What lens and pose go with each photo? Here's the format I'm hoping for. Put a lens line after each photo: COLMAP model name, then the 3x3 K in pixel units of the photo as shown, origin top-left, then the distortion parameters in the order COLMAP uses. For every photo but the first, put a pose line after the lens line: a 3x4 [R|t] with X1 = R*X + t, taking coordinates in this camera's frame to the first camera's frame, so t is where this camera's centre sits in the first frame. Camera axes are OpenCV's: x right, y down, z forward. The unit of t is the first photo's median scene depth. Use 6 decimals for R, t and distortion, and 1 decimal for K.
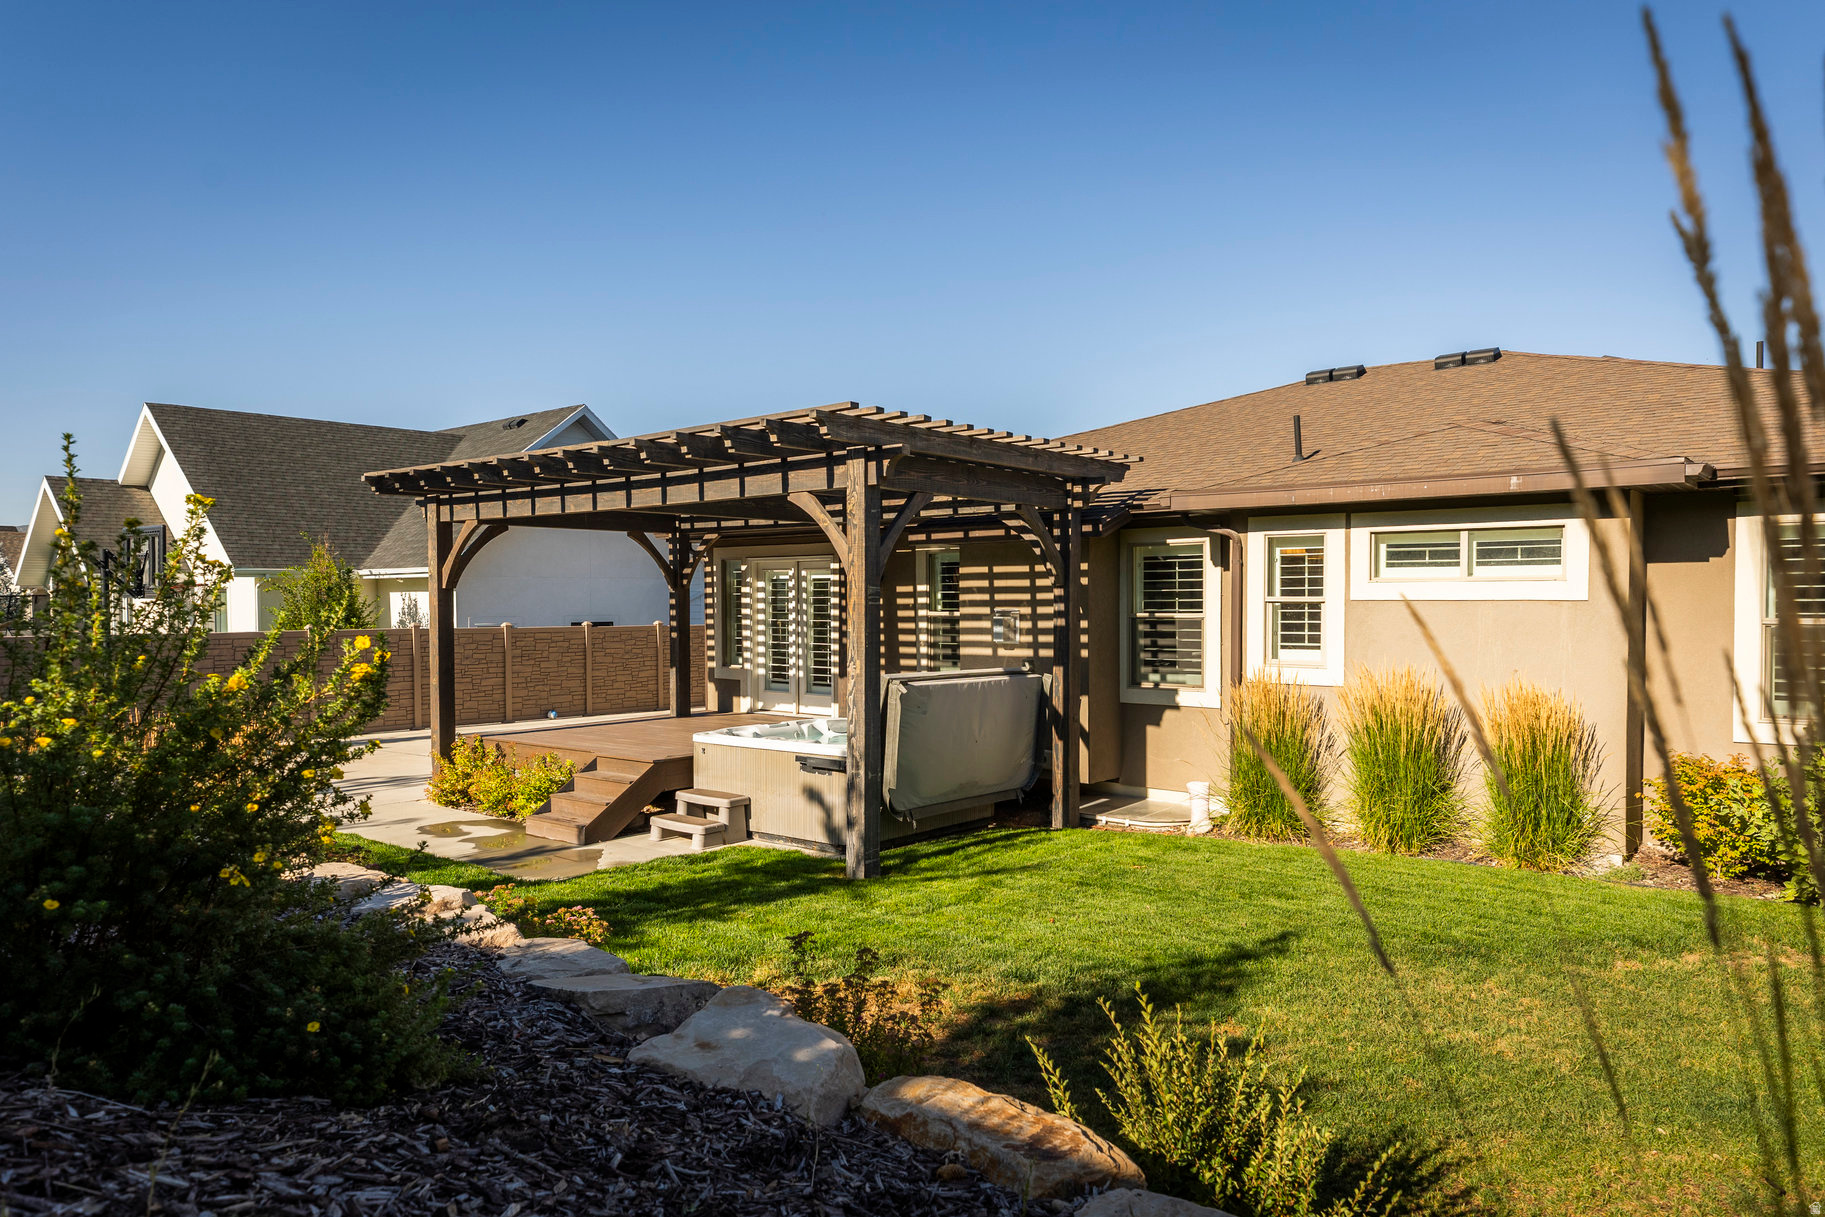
lens RADIAL K [[1172.6, 0, 932.7], [0, 1172.6, 641.9], [0, 0, 1]] dist [-0.000362, 0.004599]
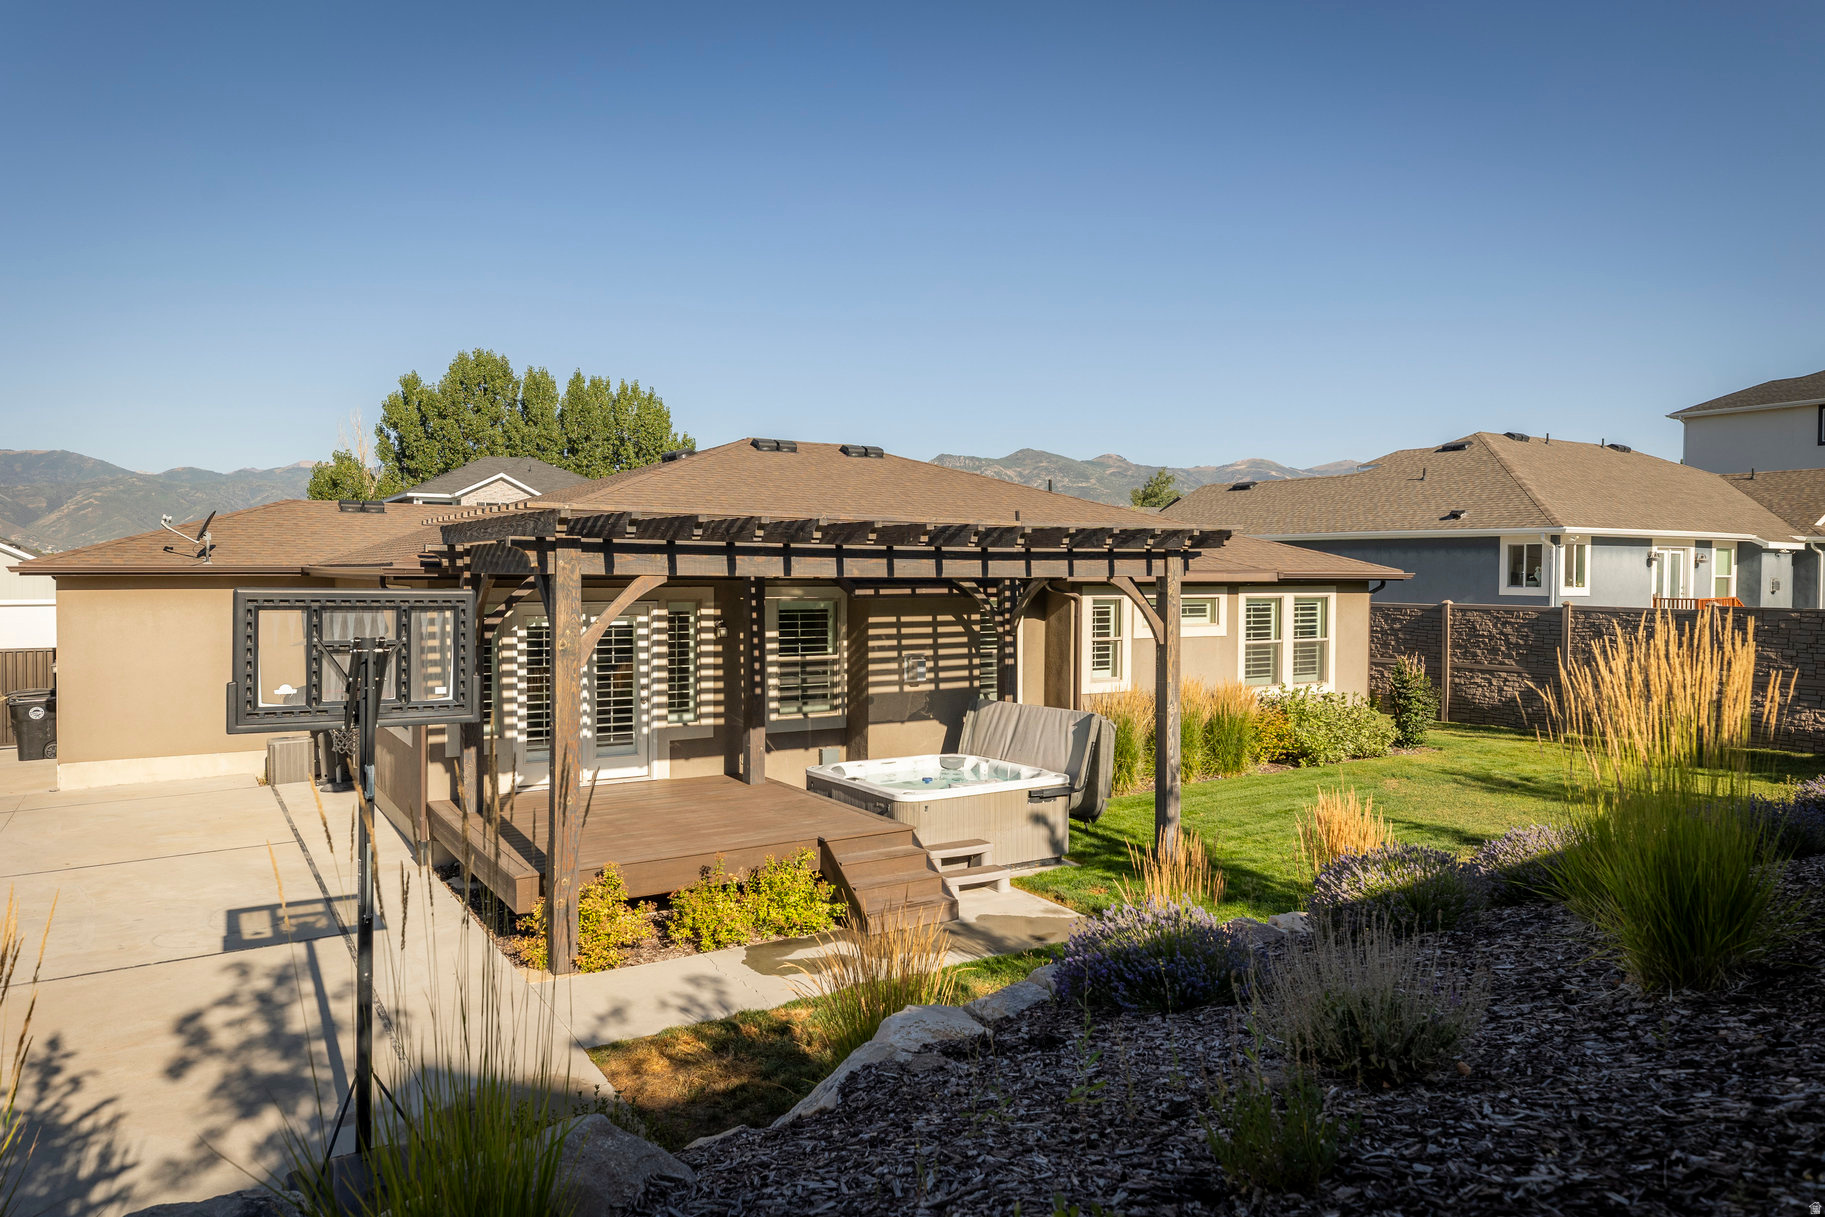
lens RADIAL K [[1172.6, 0, 904.0], [0, 1172.6, 609.0], [0, 0, 1]] dist [-0.000362, 0.004599]
pose [[0.342578, -0.023285, 0.939201, -1.188883], [0.029396, 0.999469, 0.014057, -0.099848], [-0.939029, 0.022793, 0.343080, 0.668109]]
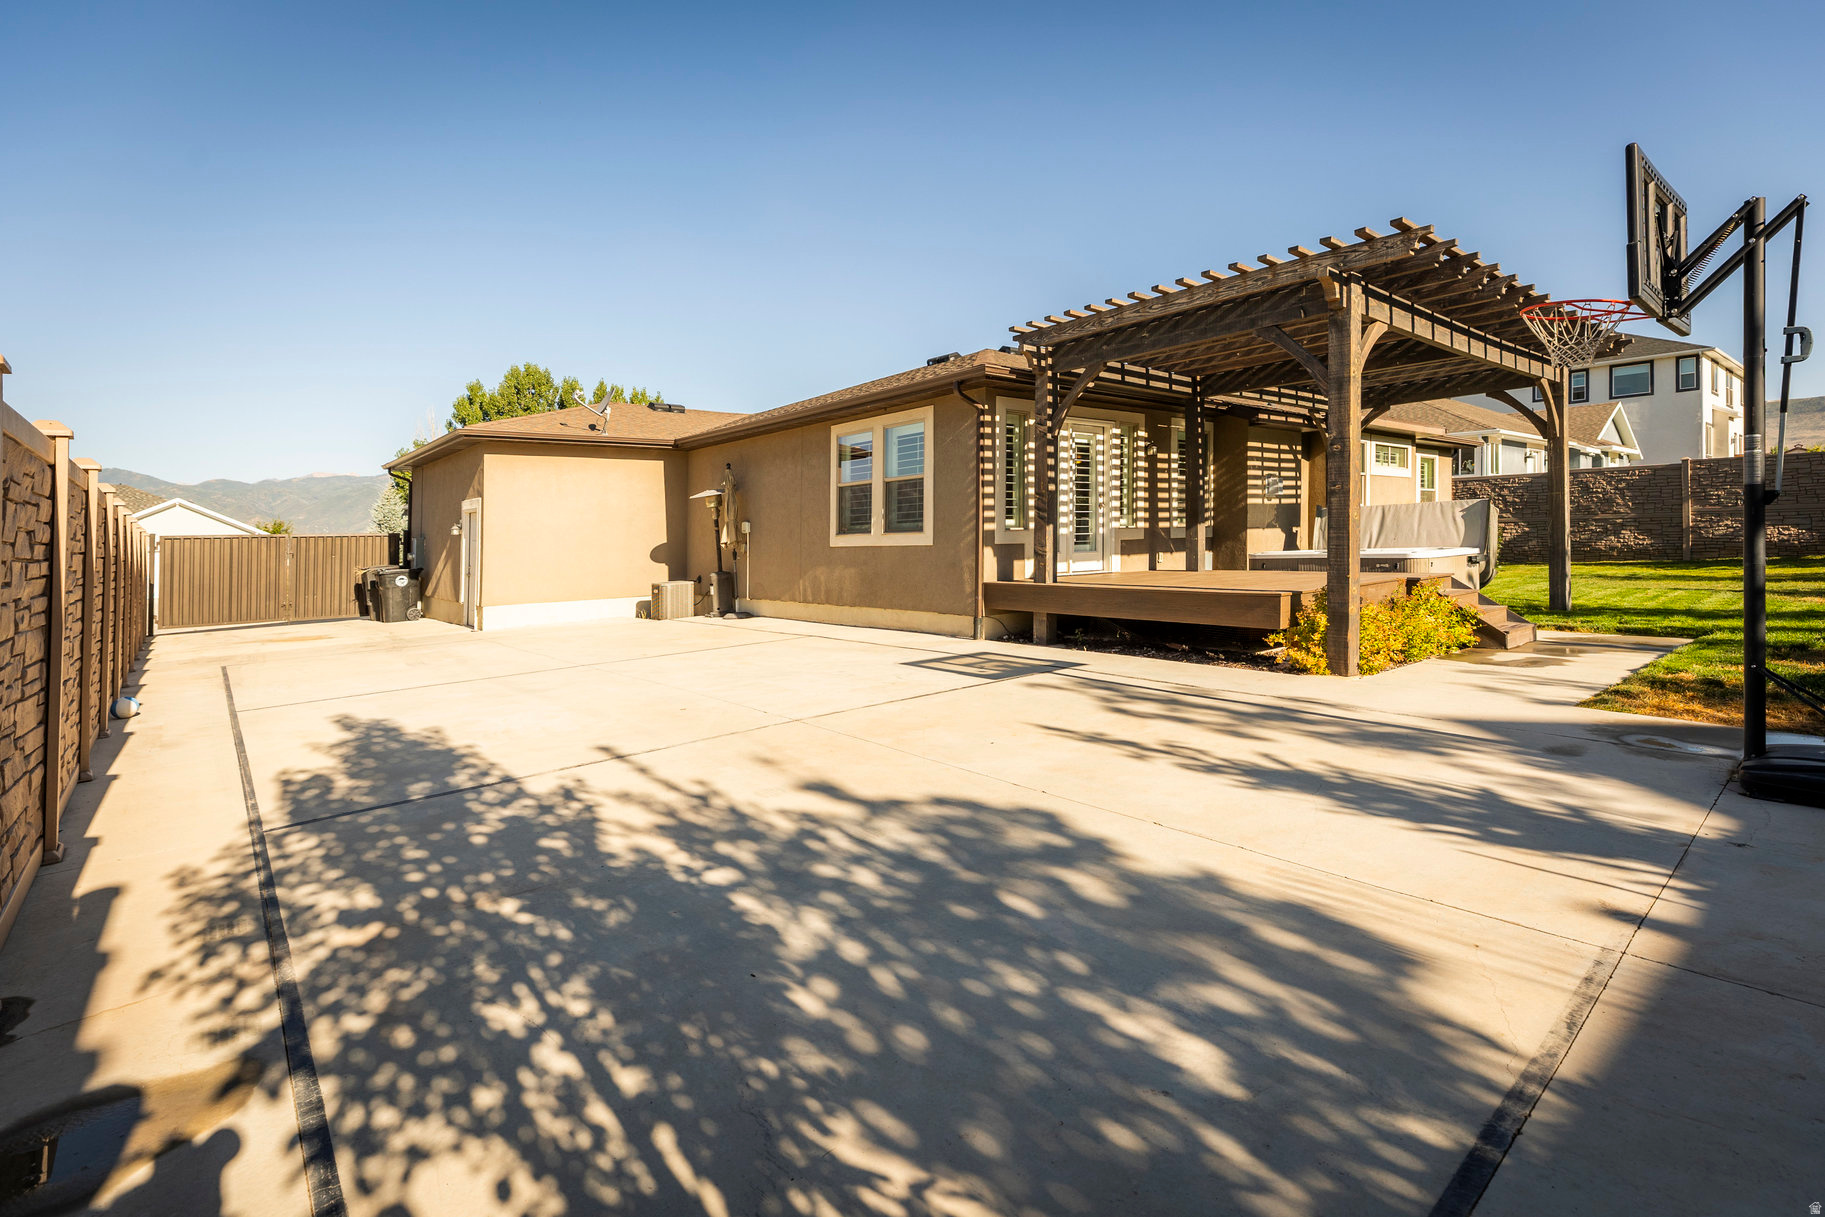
lens RADIAL K [[799.6, 0, 888.6], [0, 799.6, 559.8], [0, 0, 1]] dist [-0.000415, -0.000302]
pose [[0.231105, -0.033274, 0.972360, -1.178084], [0.051706, 0.998423, 0.021877, 0.040536], [-0.971554, 0.045221, 0.232461, 1.389331]]
